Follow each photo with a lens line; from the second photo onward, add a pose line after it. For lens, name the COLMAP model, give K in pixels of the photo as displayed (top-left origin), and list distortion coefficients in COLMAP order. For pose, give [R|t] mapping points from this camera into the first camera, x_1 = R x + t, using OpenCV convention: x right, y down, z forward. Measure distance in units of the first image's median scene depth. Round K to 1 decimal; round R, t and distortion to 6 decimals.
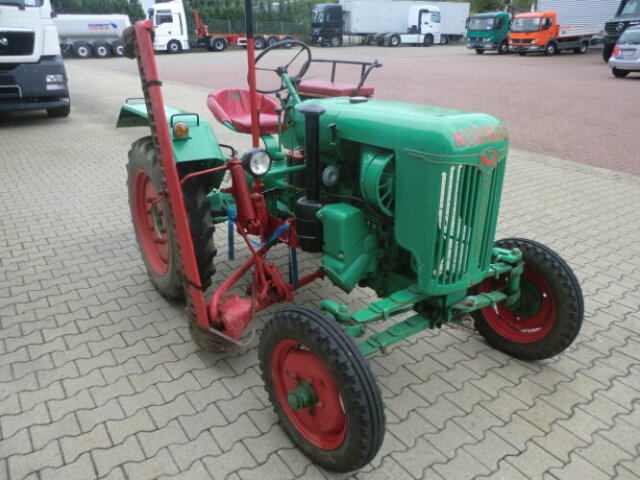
lens RADIAL K [[510.9, 0, 320.0], [0, 510.9, 240.0], [0, 0, 1]] dist [-0.052909, 0.009617]
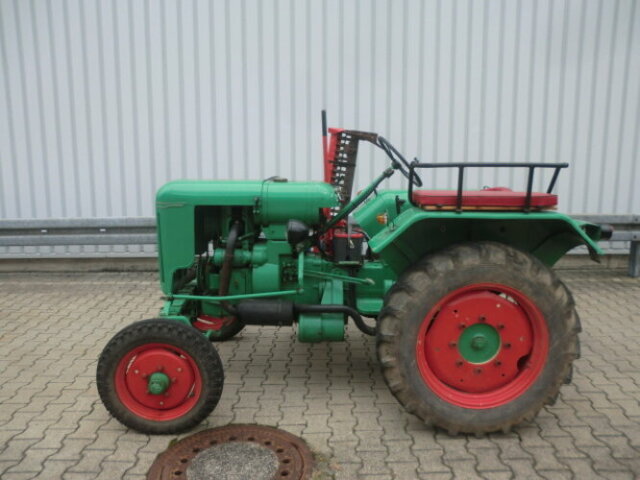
lens RADIAL K [[510.9, 0, 320.0], [0, 510.9, 240.0], [0, 0, 1]] dist [-0.052909, 0.009617]
pose [[-0.578814, 0.110446, -0.807946, 0.984434], [-0.278876, 0.904236, 0.323396, -0.559170], [0.766291, 0.412503, -0.492584, 1.610772]]
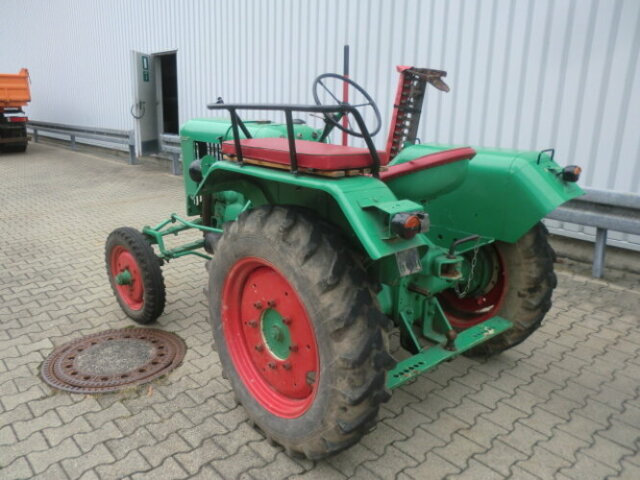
lens RADIAL K [[510.9, 0, 320.0], [0, 510.9, 240.0], [0, 0, 1]] dist [-0.052909, 0.009617]
pose [[-0.992493, -0.010792, -0.121828, 0.063288], [-0.077929, 0.823517, 0.561914, -0.718436], [0.094263, 0.567189, -0.818175, 2.019861]]
